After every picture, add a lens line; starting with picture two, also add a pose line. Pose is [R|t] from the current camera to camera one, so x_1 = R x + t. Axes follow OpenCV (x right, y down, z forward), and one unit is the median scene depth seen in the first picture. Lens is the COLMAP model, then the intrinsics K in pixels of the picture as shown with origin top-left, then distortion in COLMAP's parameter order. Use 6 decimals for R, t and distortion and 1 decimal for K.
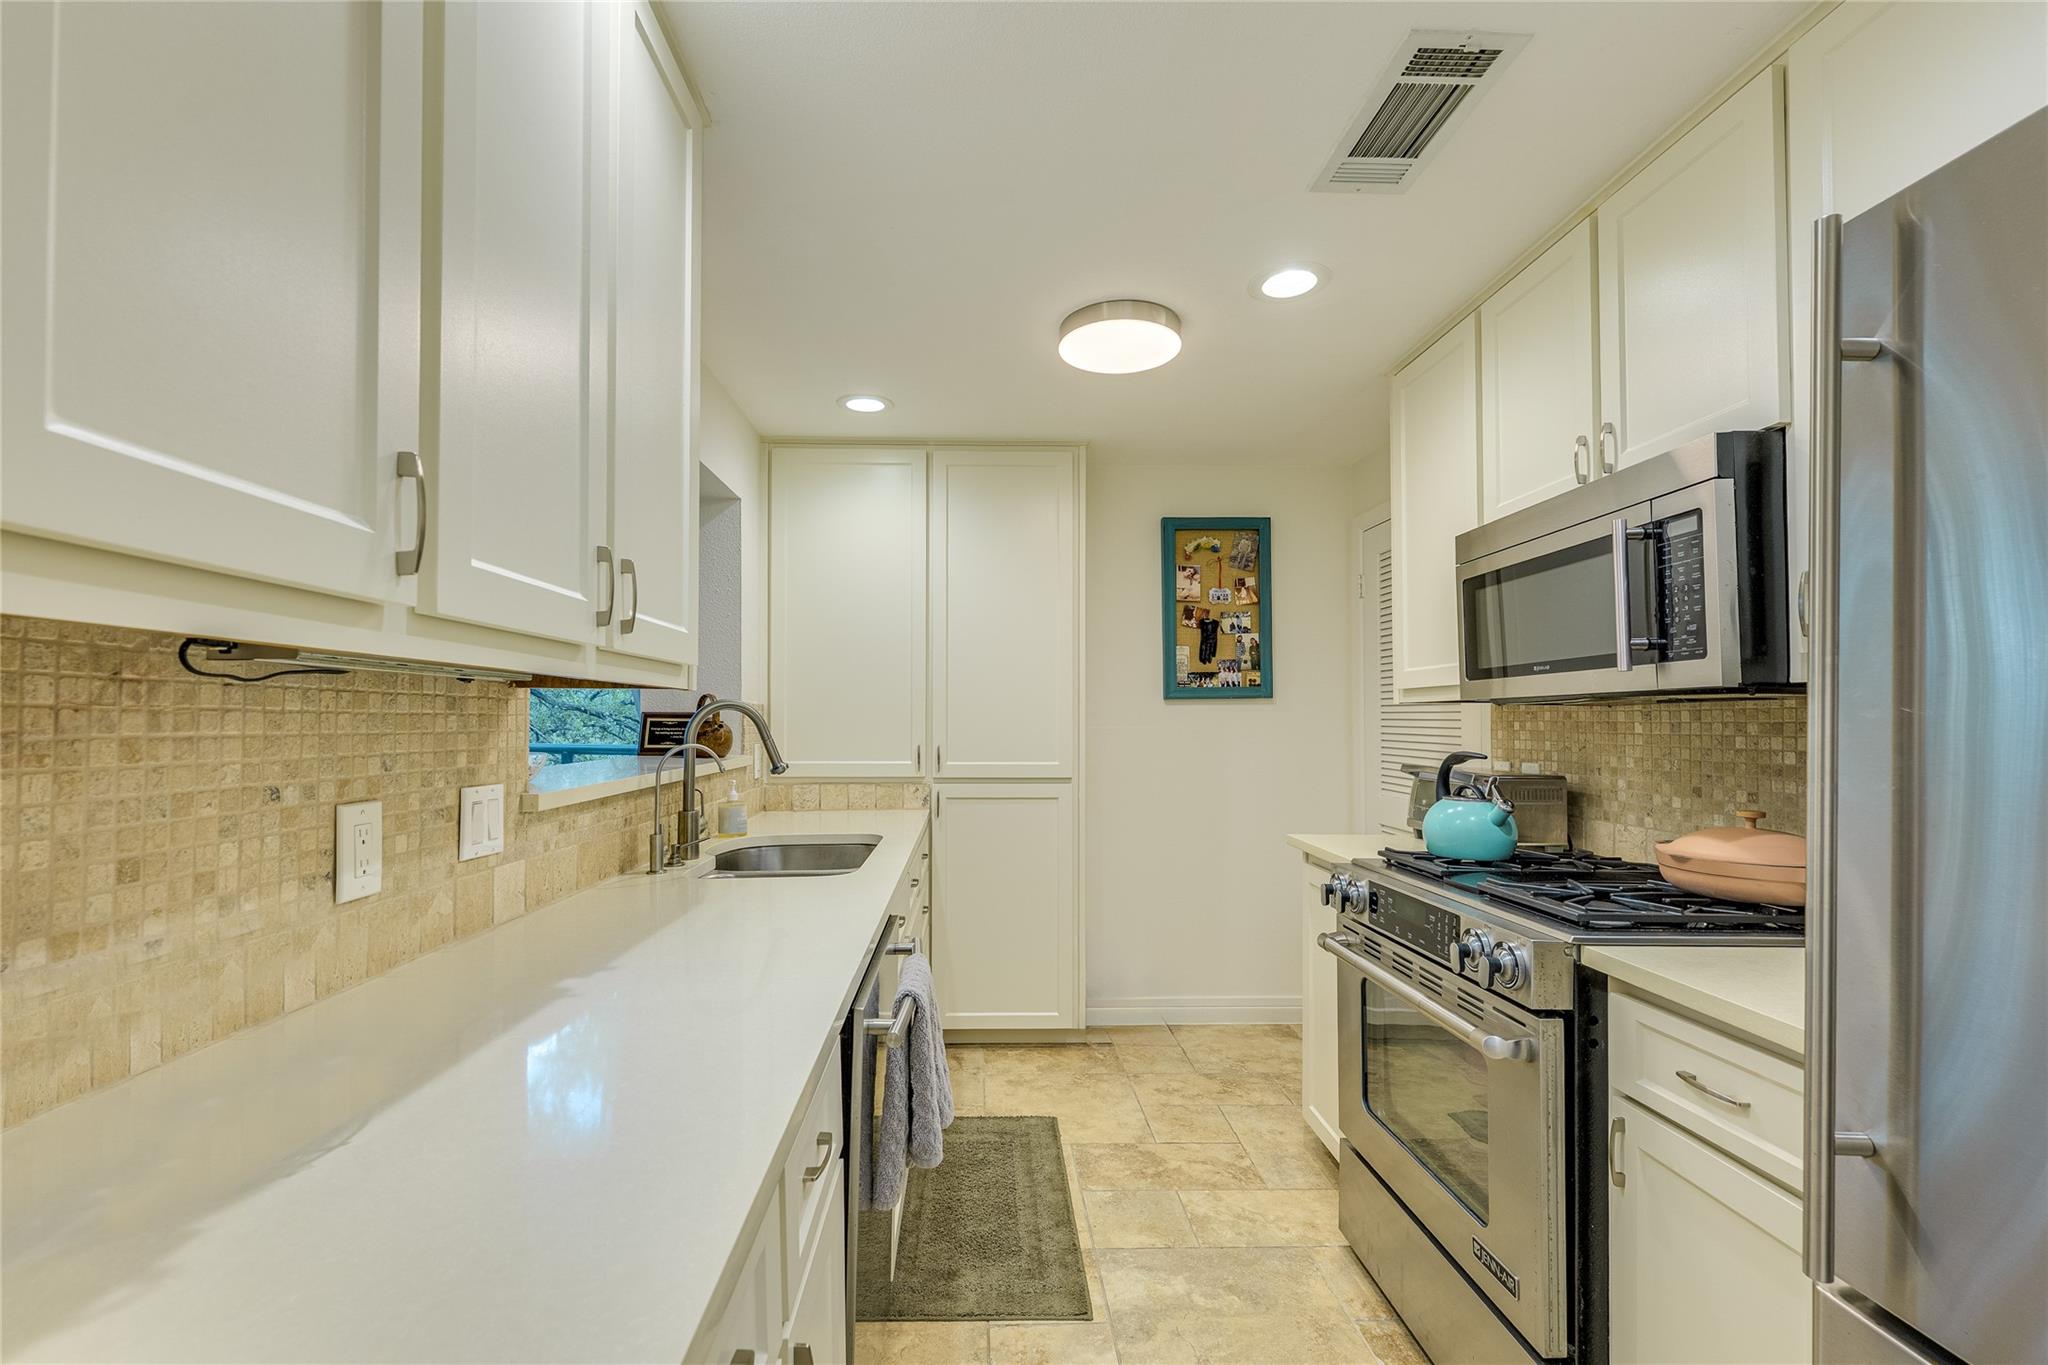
lens RADIAL K [[851.3, 0, 1024.8], [0, 851.3, 703.3], [0, 0, 1]] dist [0.008081, 0.000001]
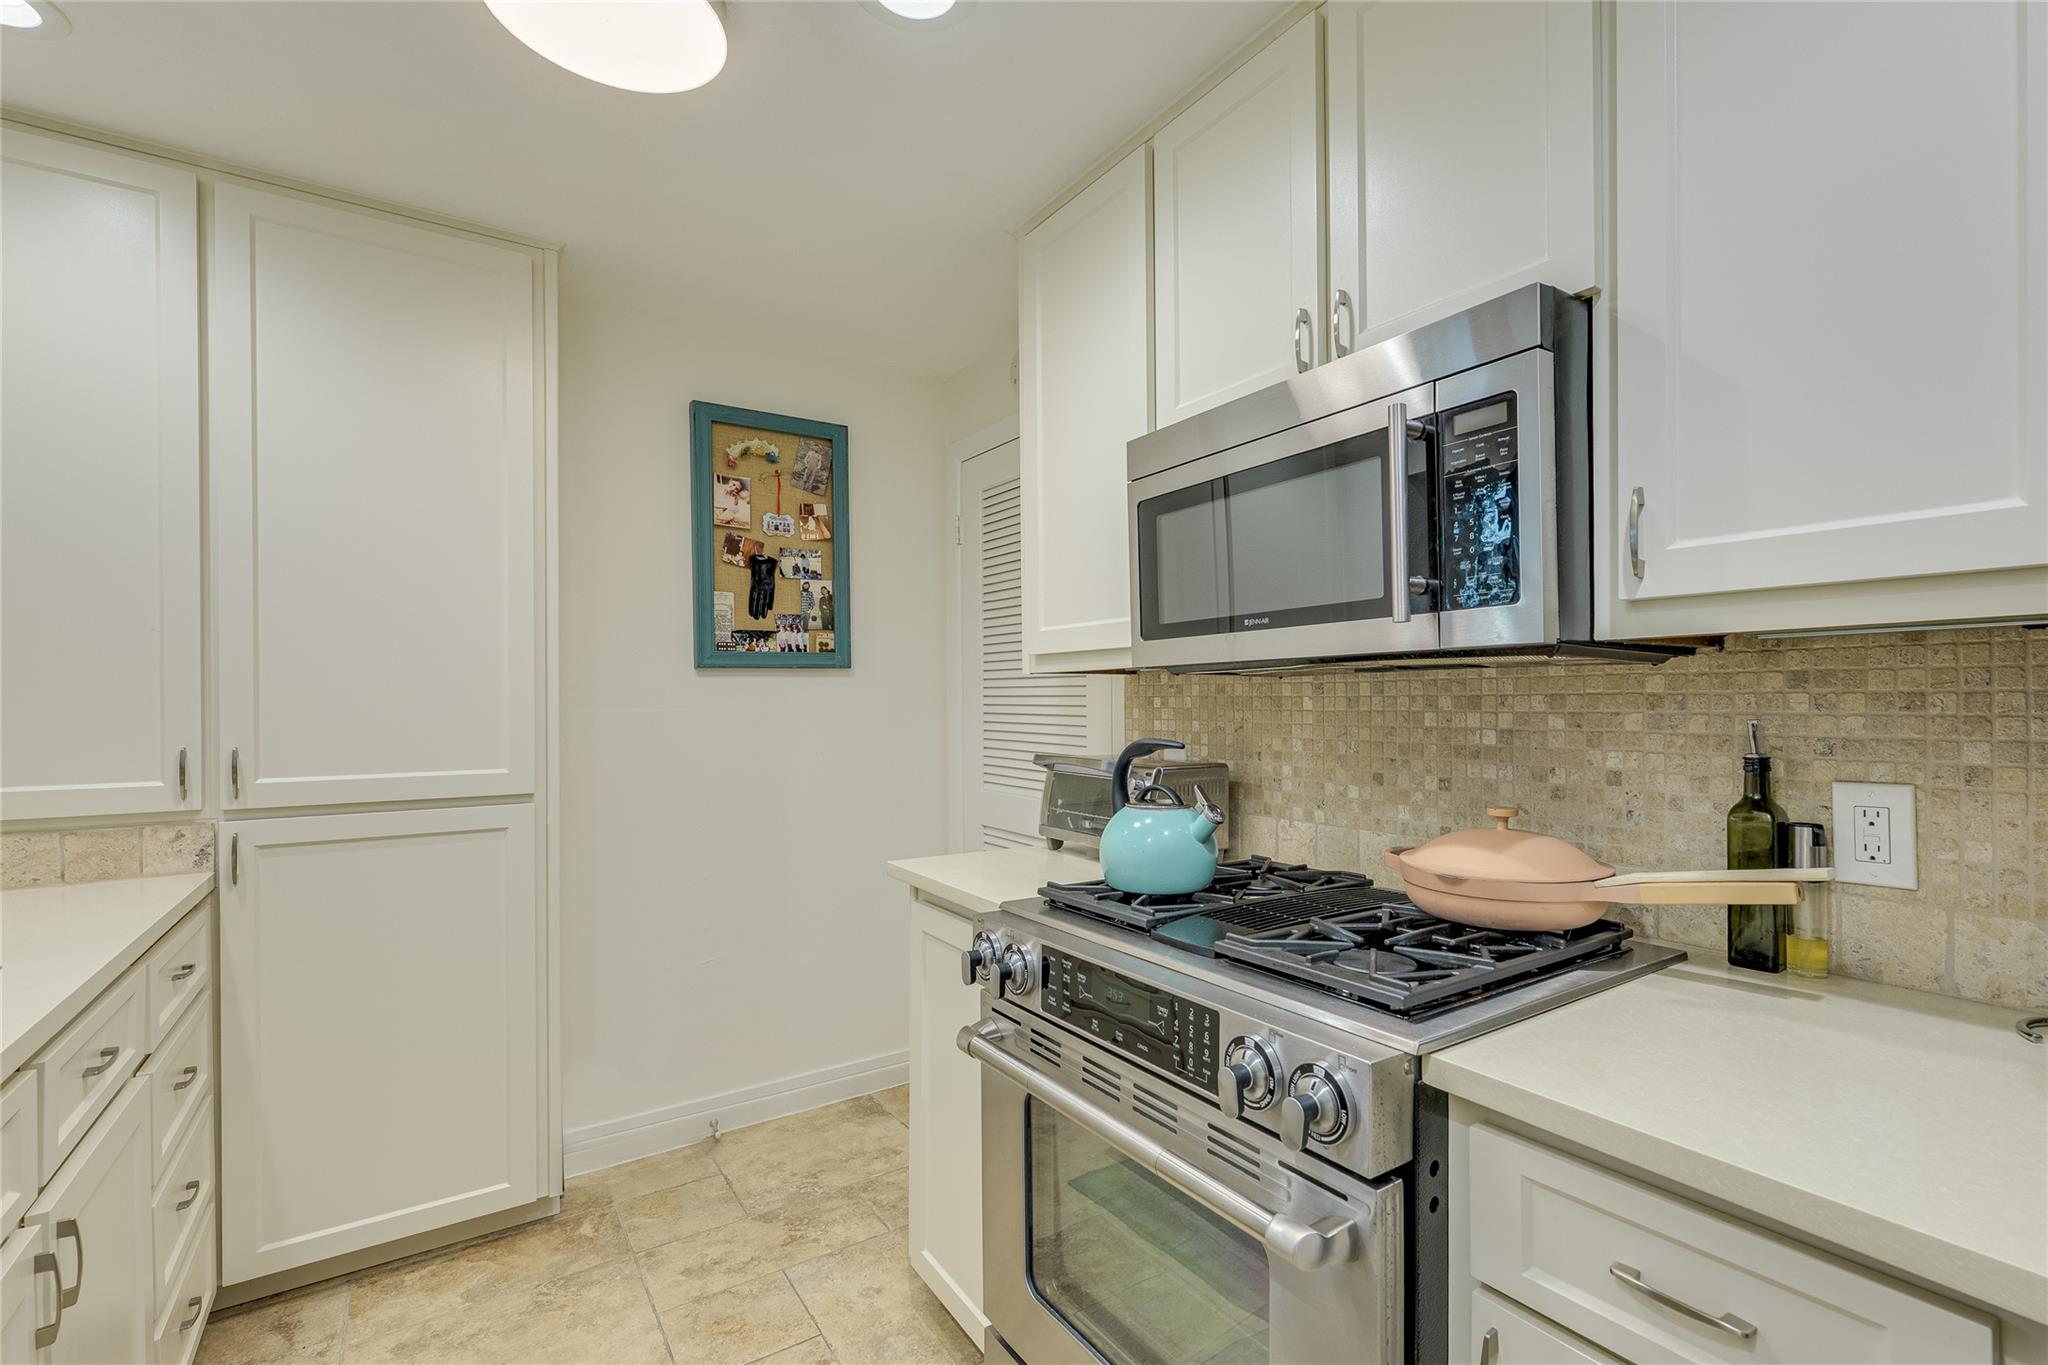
lens RADIAL K [[903.7, 0, 1083.1], [0, 903.7, 700.0], [0, 0, 1]] dist [0.003296, -0.000192]
pose [[0.842221, -0.005996, 0.539100, 0.056169], [-0.004986, 0.999809, 0.018909, 0.009577], [-0.539110, -0.018614, 0.842030, 0.362013]]
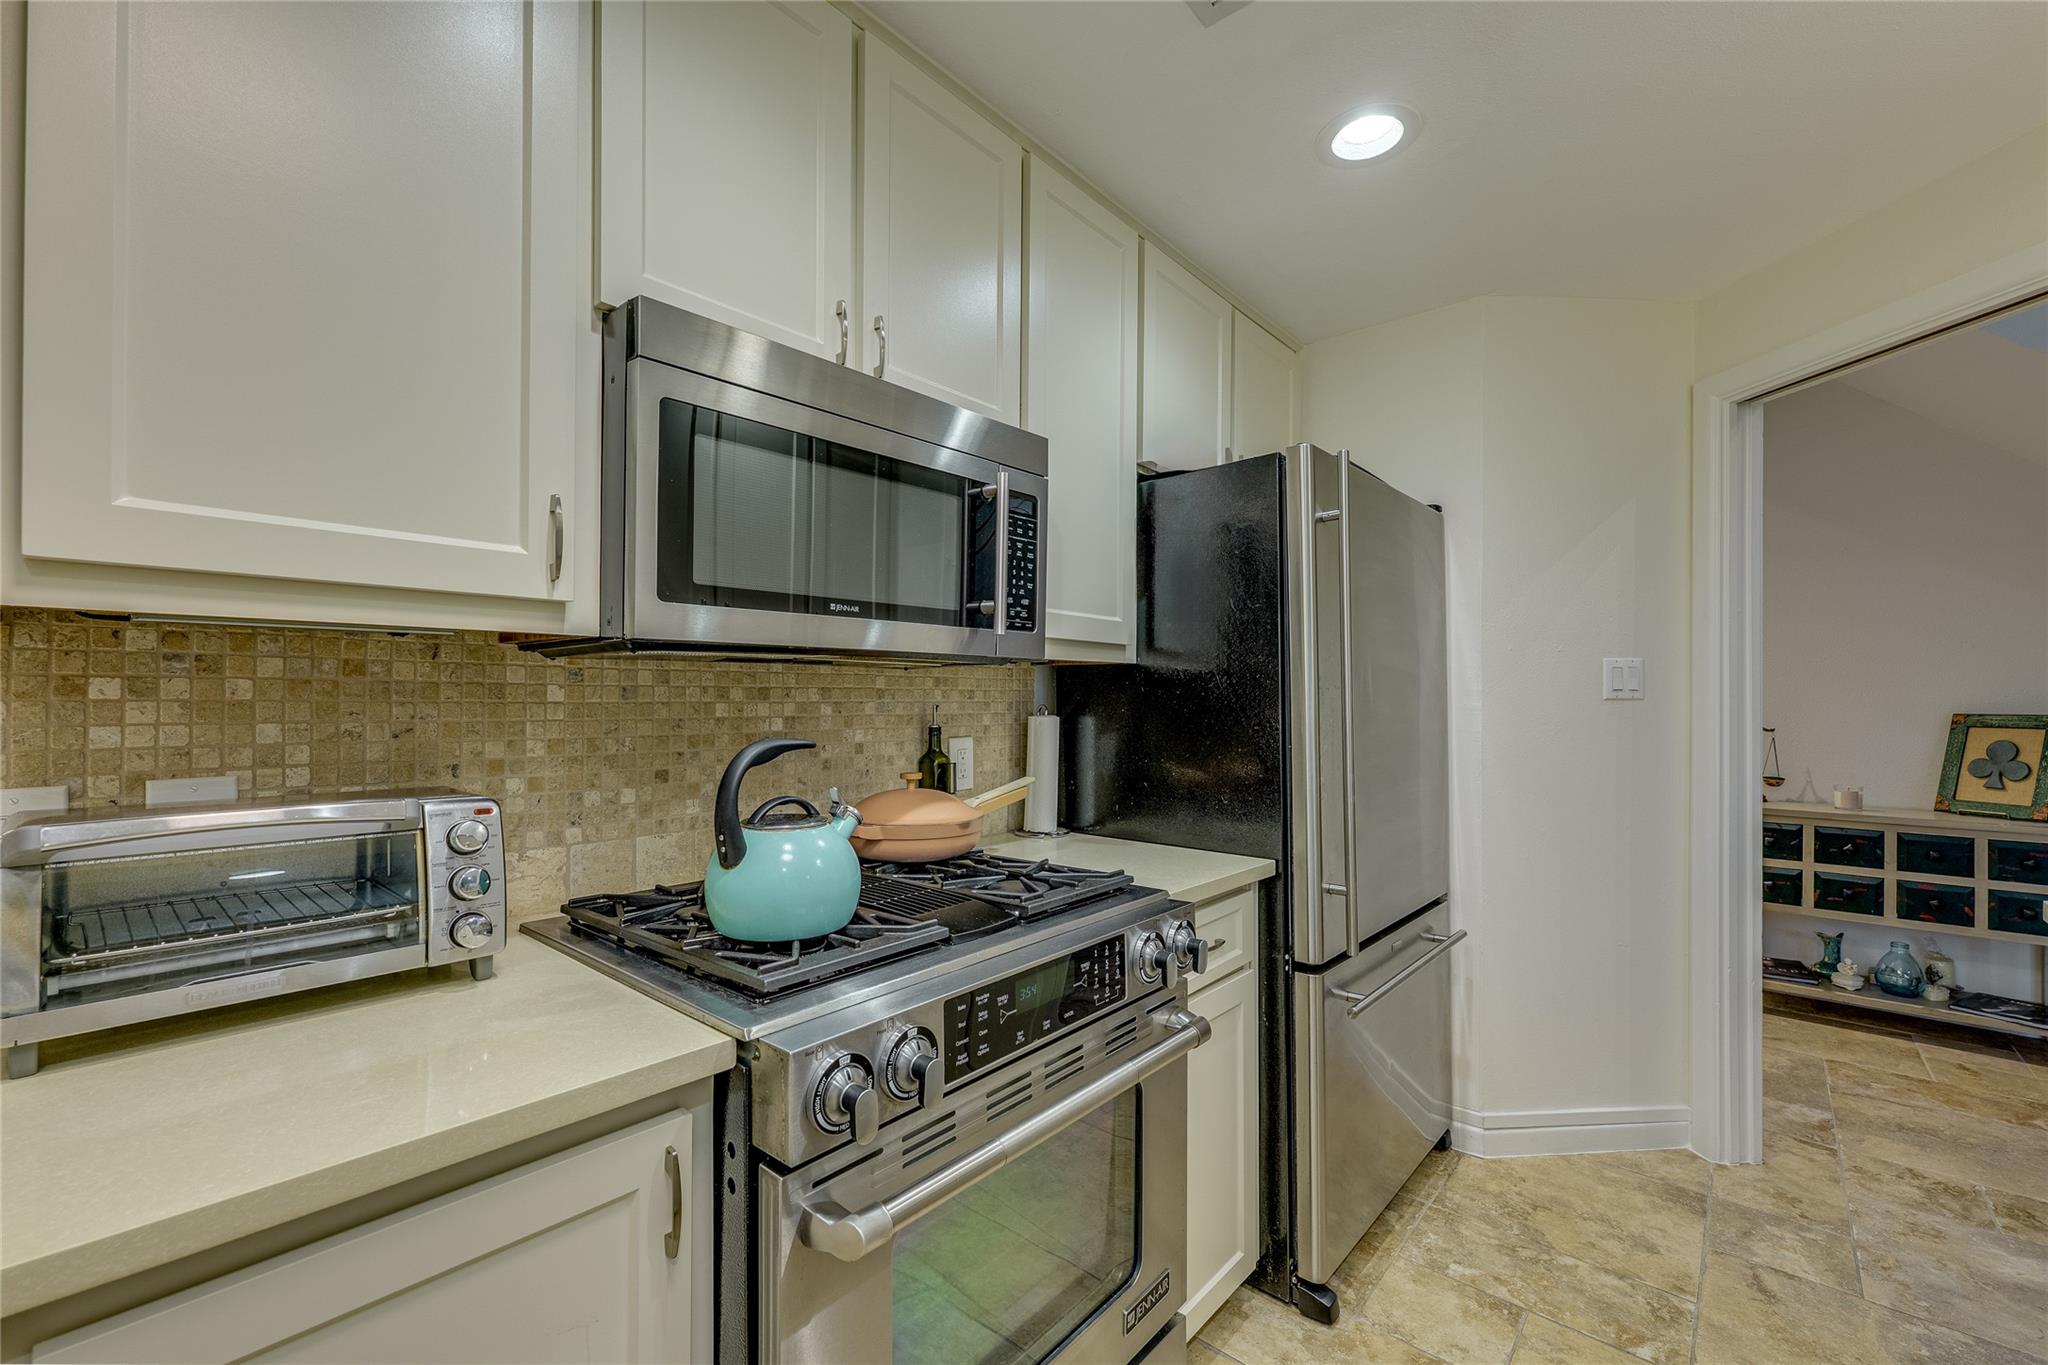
lens RADIAL K [[839.3, 0, 1016.8], [0, 839.3, 694.1], [0, 0, 1]] dist [0.000015, -0.000526]
pose [[-0.710072, -0.006622, 0.704097, 0.023679], [-0.023696, 0.999614, -0.014496, 0.029055], [-0.703730, -0.026978, -0.709955, 1.159051]]
